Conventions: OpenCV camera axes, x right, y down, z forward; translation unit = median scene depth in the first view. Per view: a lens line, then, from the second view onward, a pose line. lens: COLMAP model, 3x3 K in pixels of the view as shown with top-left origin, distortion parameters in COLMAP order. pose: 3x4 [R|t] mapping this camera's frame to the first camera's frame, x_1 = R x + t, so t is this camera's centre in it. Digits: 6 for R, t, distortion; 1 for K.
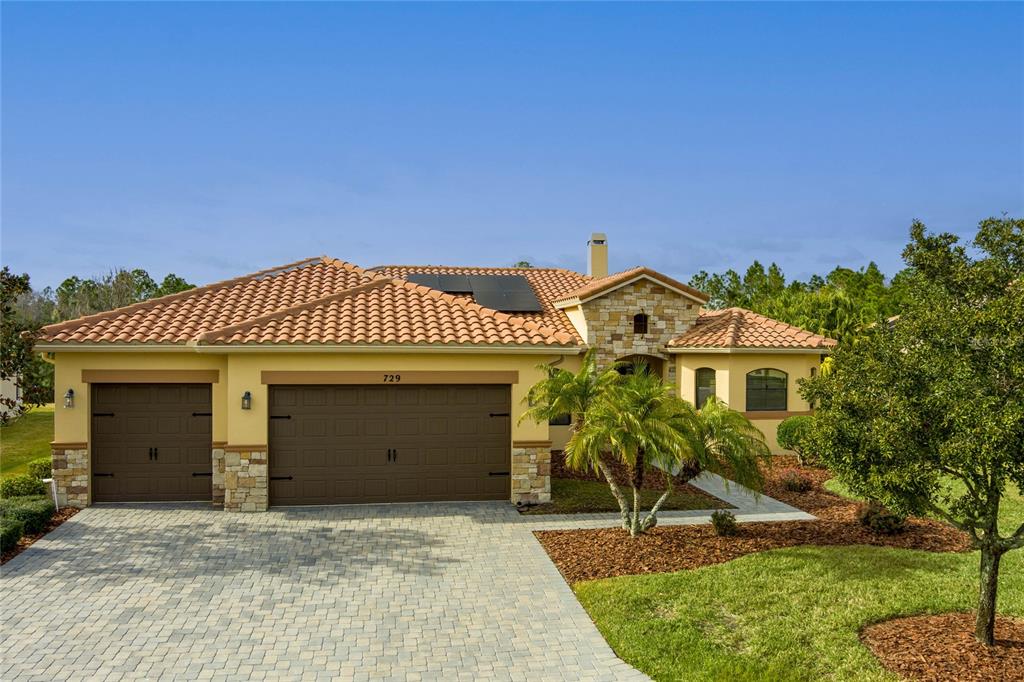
lens RADIAL K [[833.4, 0, 512.0], [0, 833.4, 341.0], [0, 0, 1]] dist [-0.066747, -0.001219]
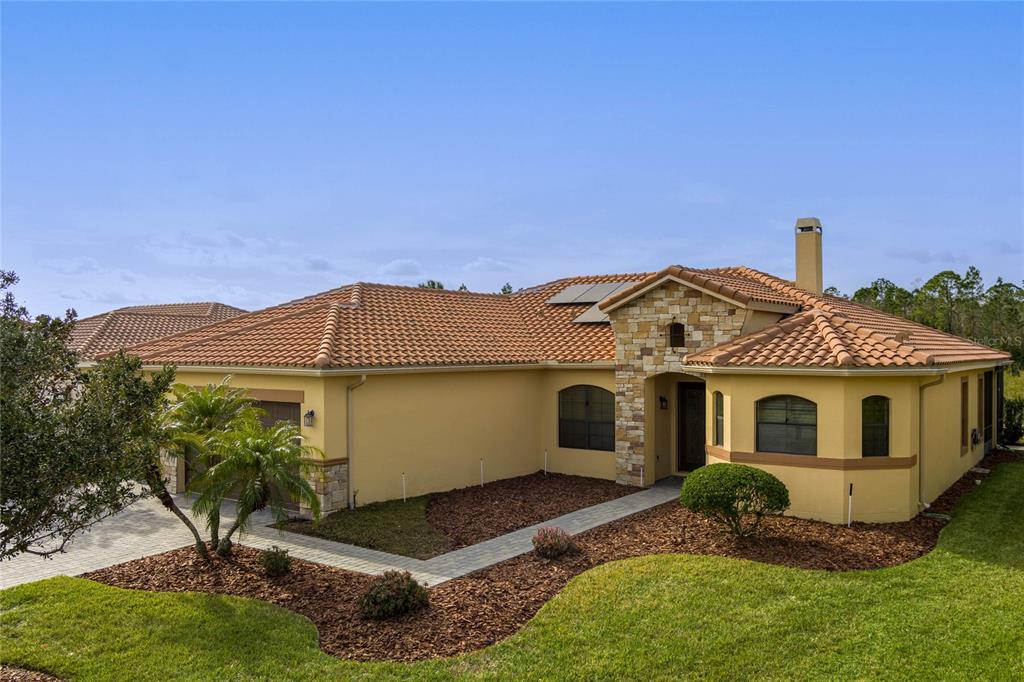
lens RADIAL K [[833.4, 0, 512.0], [0, 833.4, 341.0], [0, 0, 1]] dist [-0.066747, -0.001219]
pose [[0.704873, -0.013739, -0.709201, 0.626949], [-0.006687, 0.999639, -0.026012, 0.007472], [0.709302, 0.023077, 0.704527, 0.310652]]
